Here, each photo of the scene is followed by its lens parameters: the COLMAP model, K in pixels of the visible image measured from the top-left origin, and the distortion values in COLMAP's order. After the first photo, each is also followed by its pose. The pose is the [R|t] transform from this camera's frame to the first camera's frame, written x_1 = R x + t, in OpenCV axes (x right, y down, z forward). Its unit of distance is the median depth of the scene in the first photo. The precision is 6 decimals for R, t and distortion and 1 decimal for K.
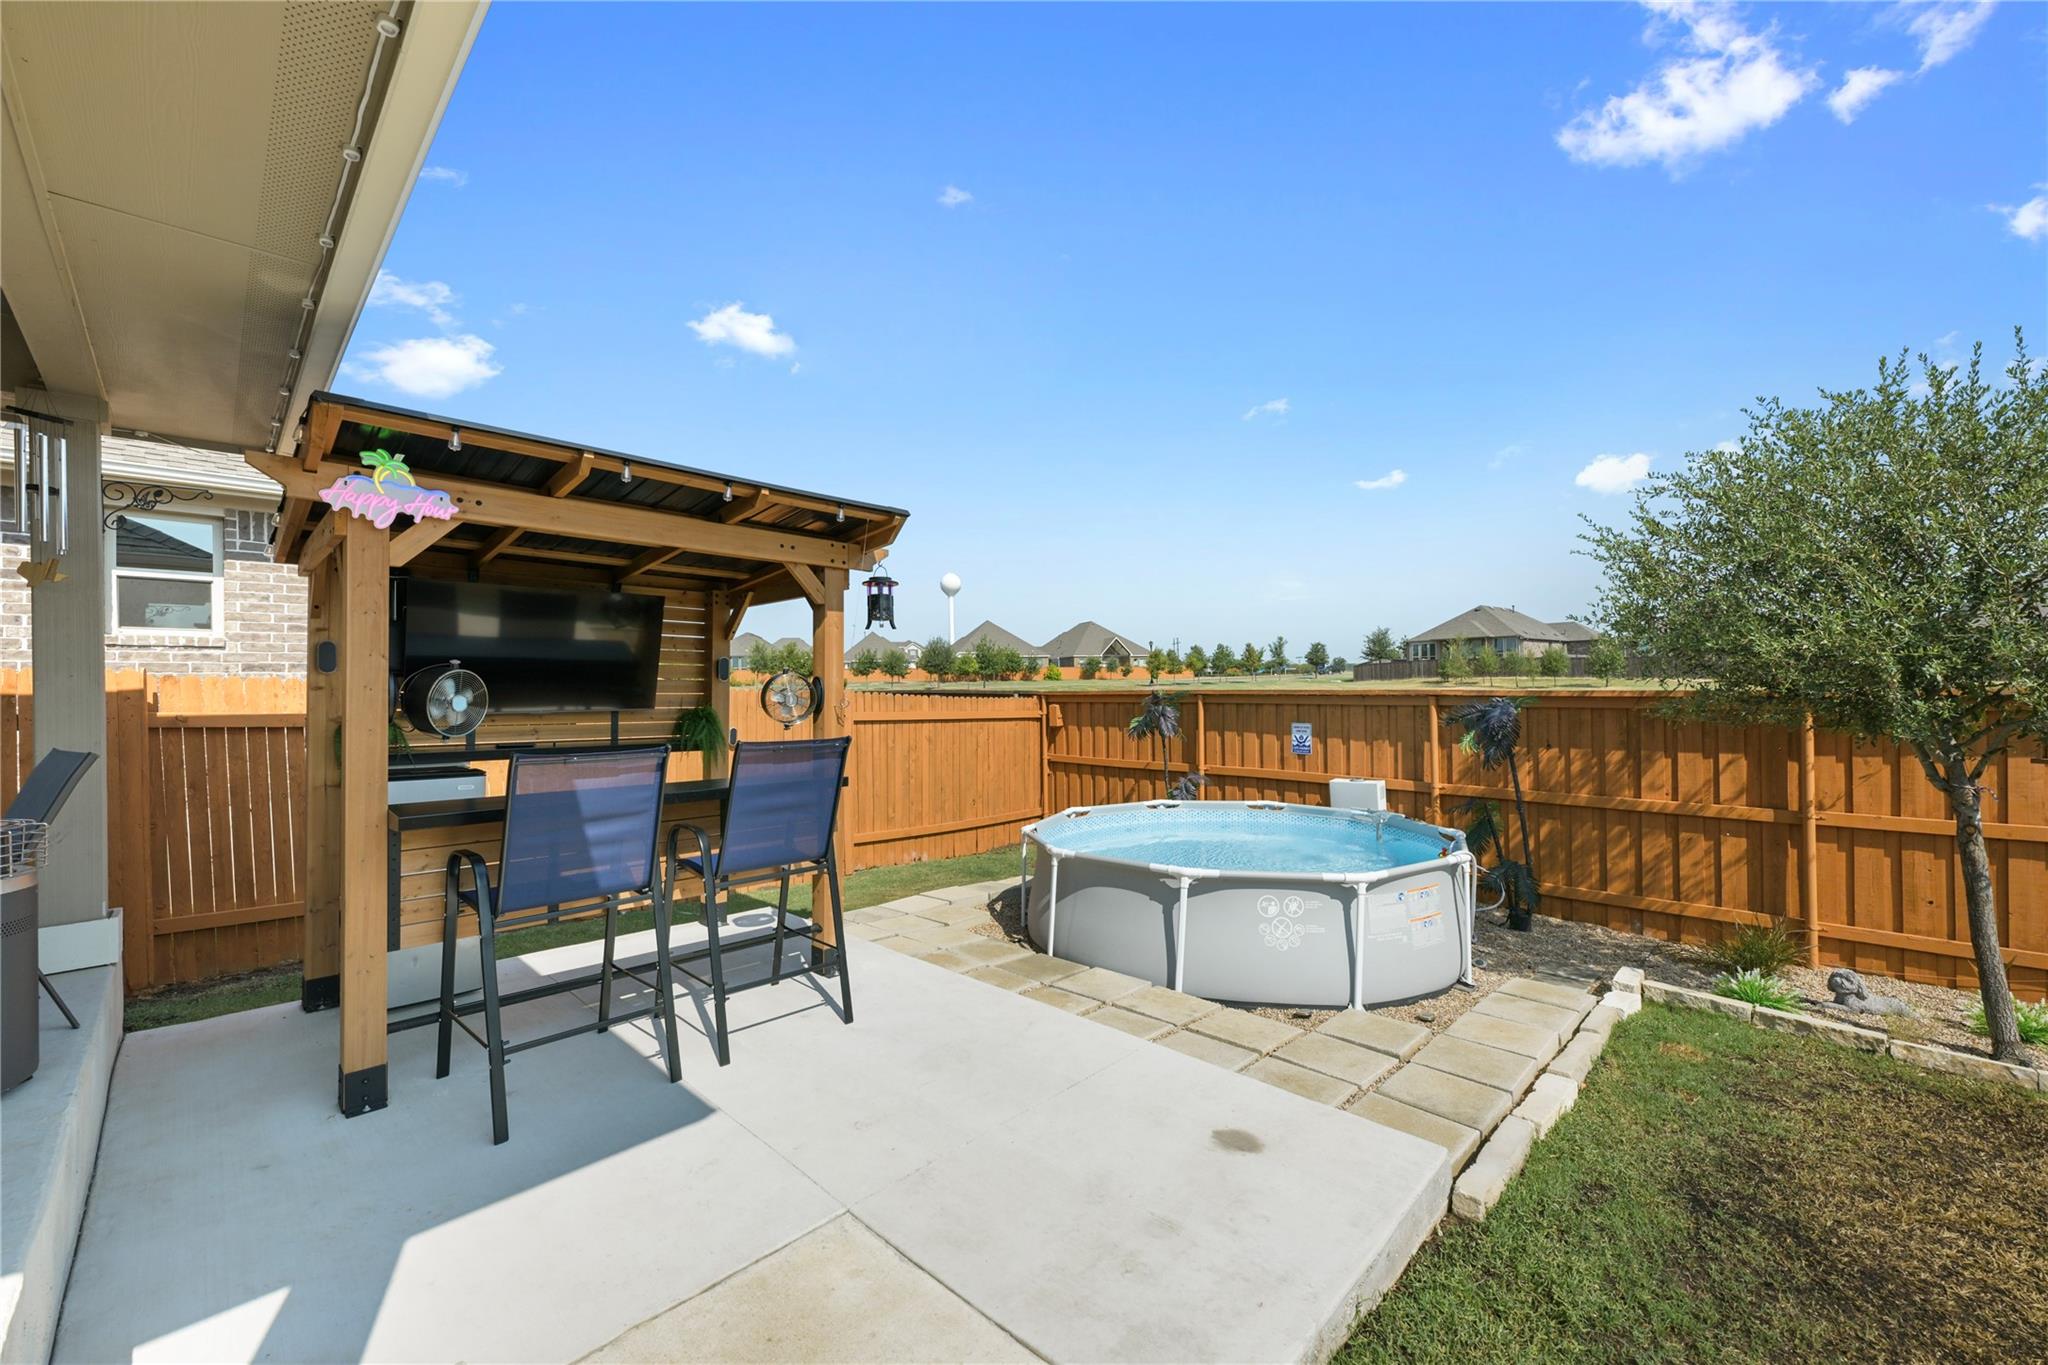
lens RADIAL K [[806.6, 0, 1026.7], [0, 806.6, 687.4], [0, 0, 1]] dist [0.001090, 0.000313]
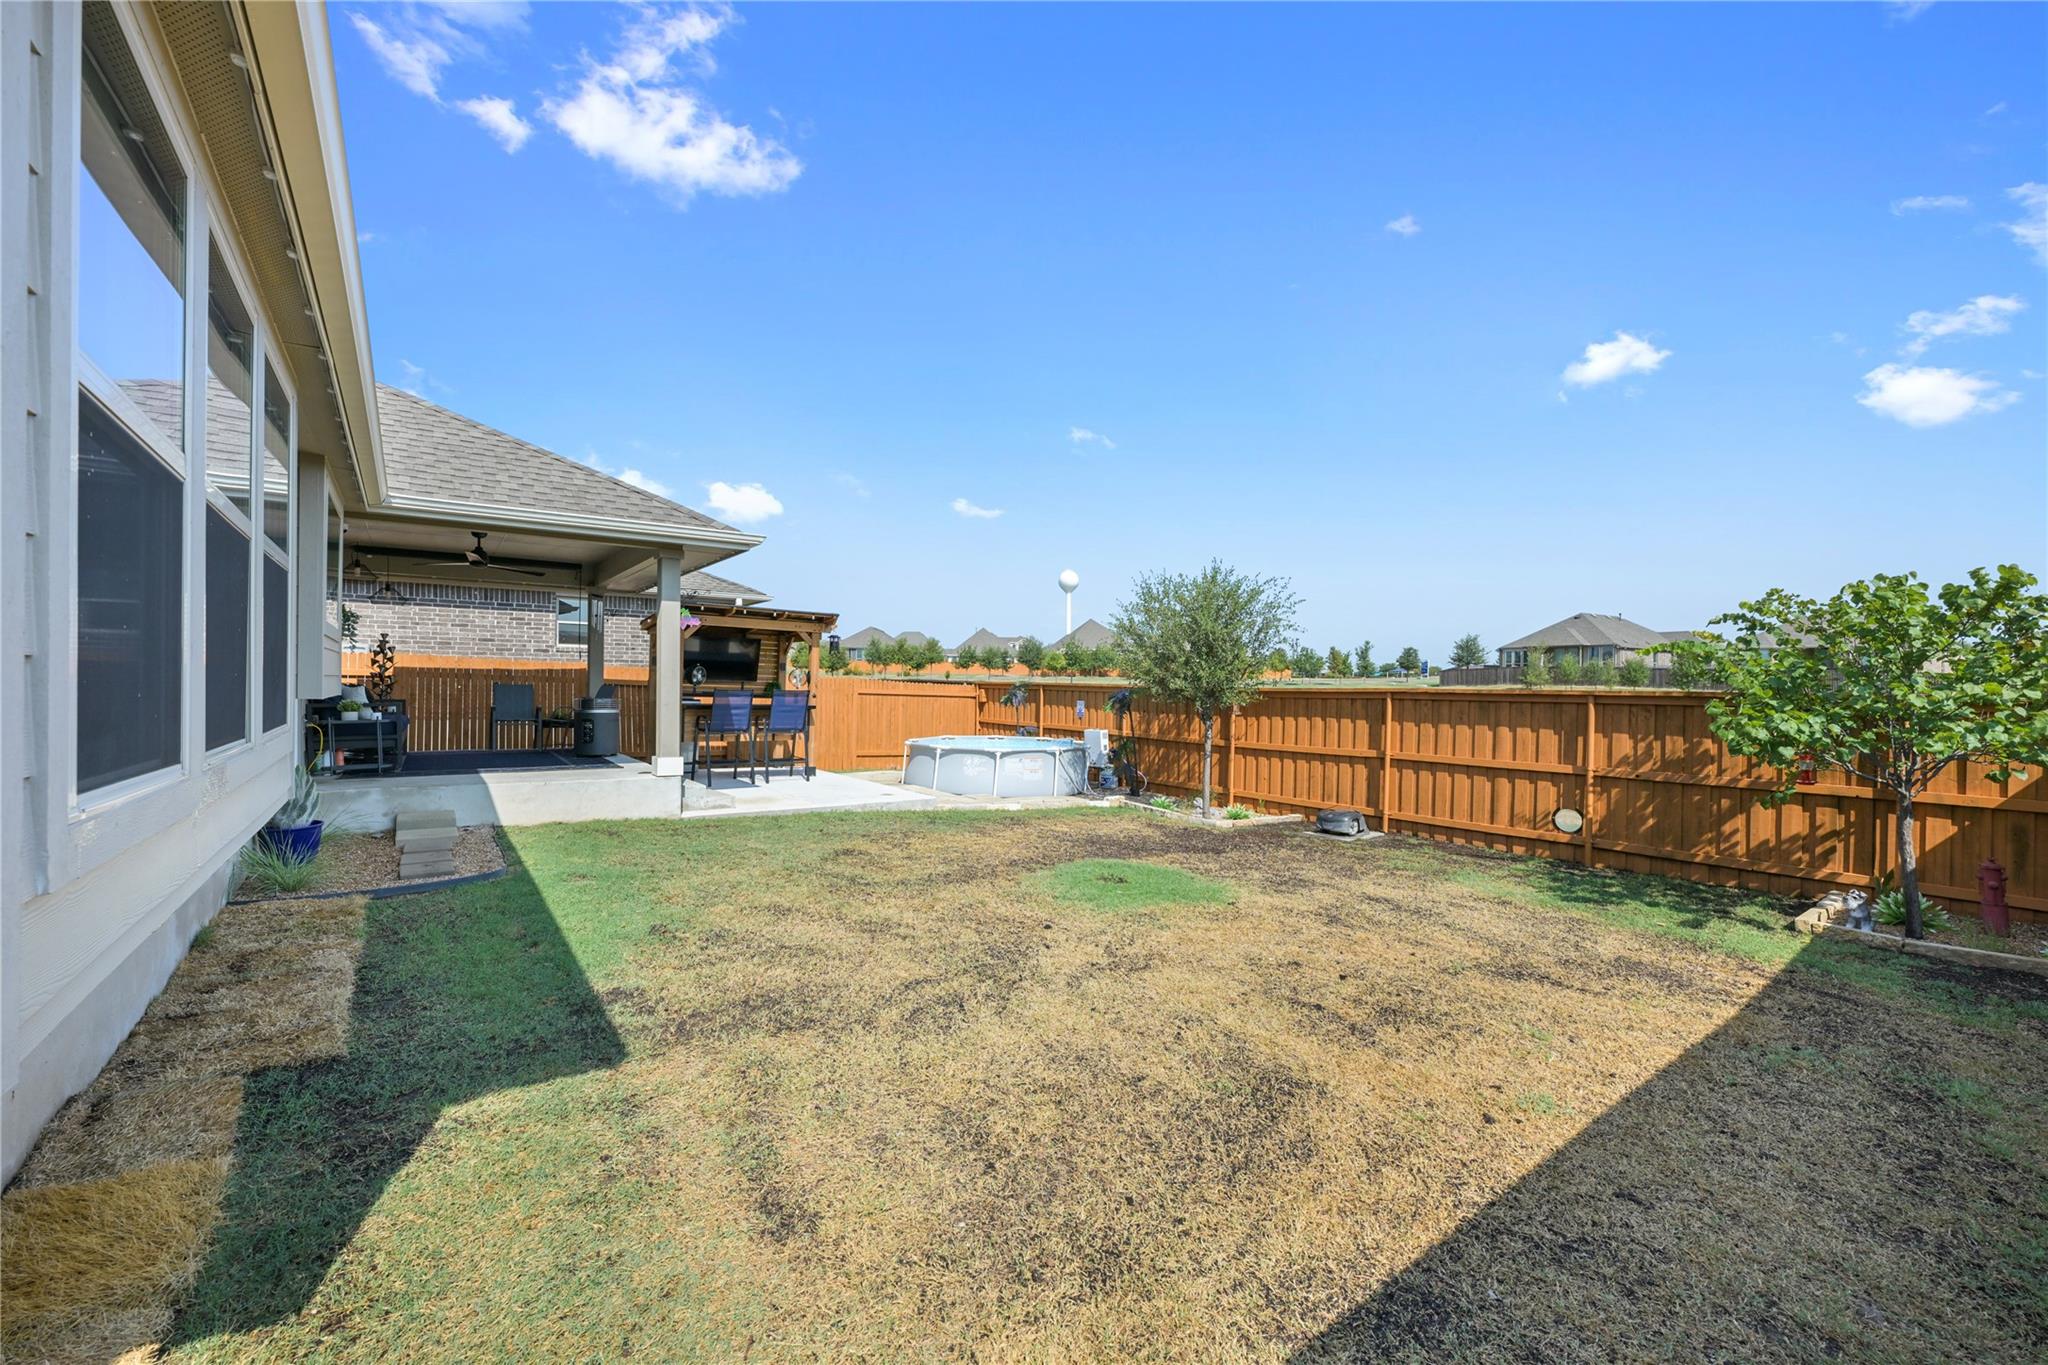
lens RADIAL K [[806.6, 0, 1026.7], [0, 806.6, 687.4], [0, 0, 1]] dist [0.001090, 0.000313]
pose [[0.988278, 0.028031, -0.150070, 0.541504], [-0.027138, 0.999600, 0.007999, 0.000917], [0.150234, -0.003833, 0.988643, -0.990126]]
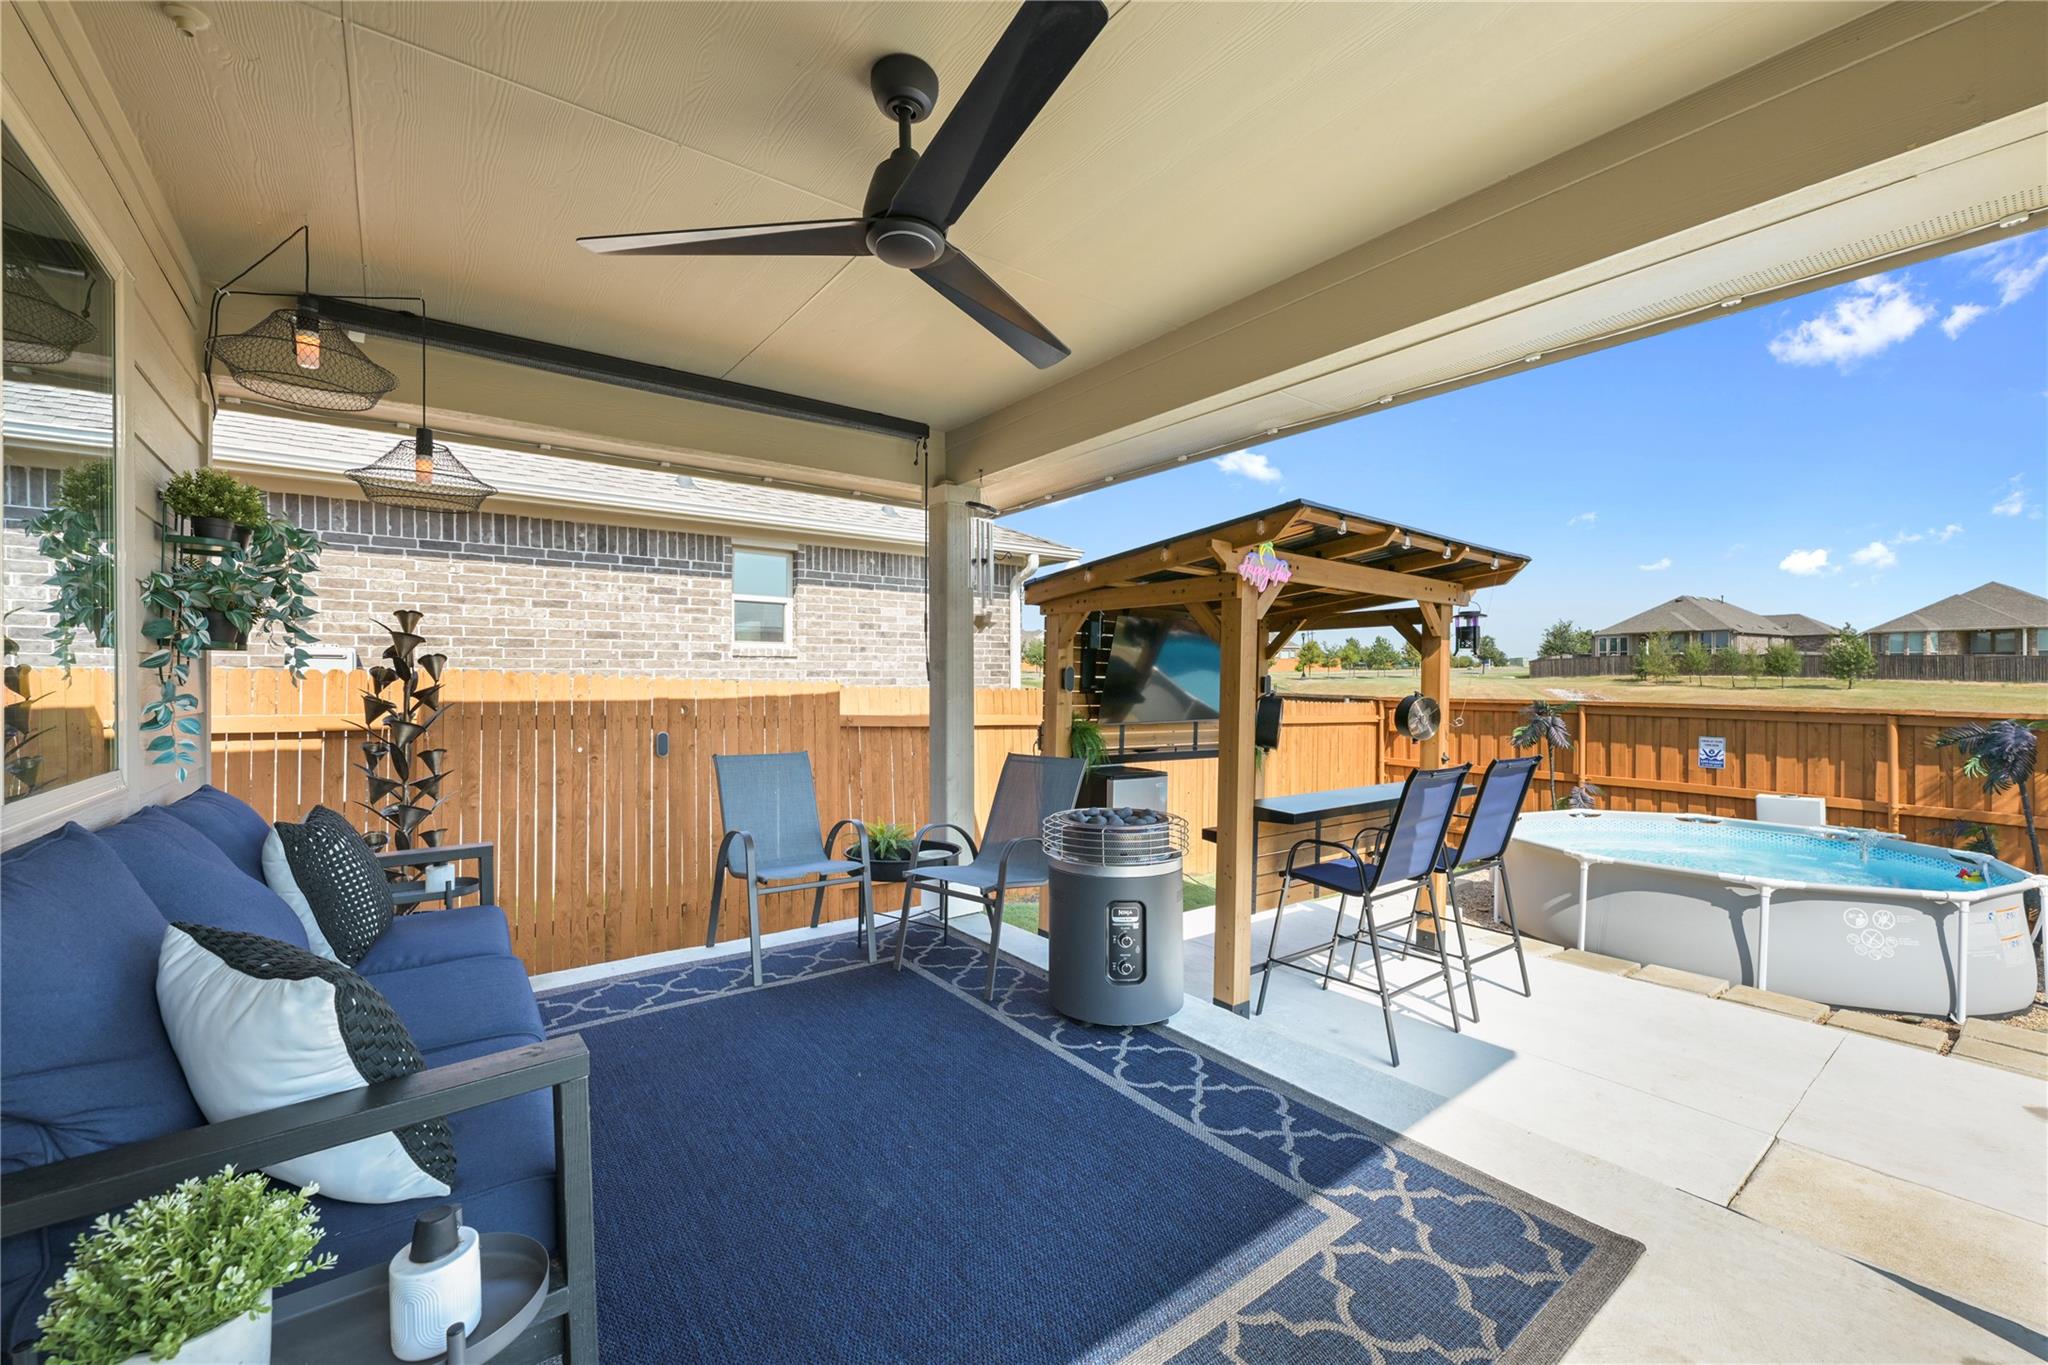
lens RADIAL K [[817.8, 0, 1021.7], [0, 817.8, 679.6], [0, 0, 1]] dist [-0.000099, 0.000356]
pose [[0.988923, 0.014816, -0.147687, -0.391392], [-0.014267, 0.999887, 0.004776, -0.022118], [0.147741, -0.002616, 0.989023, -0.148028]]
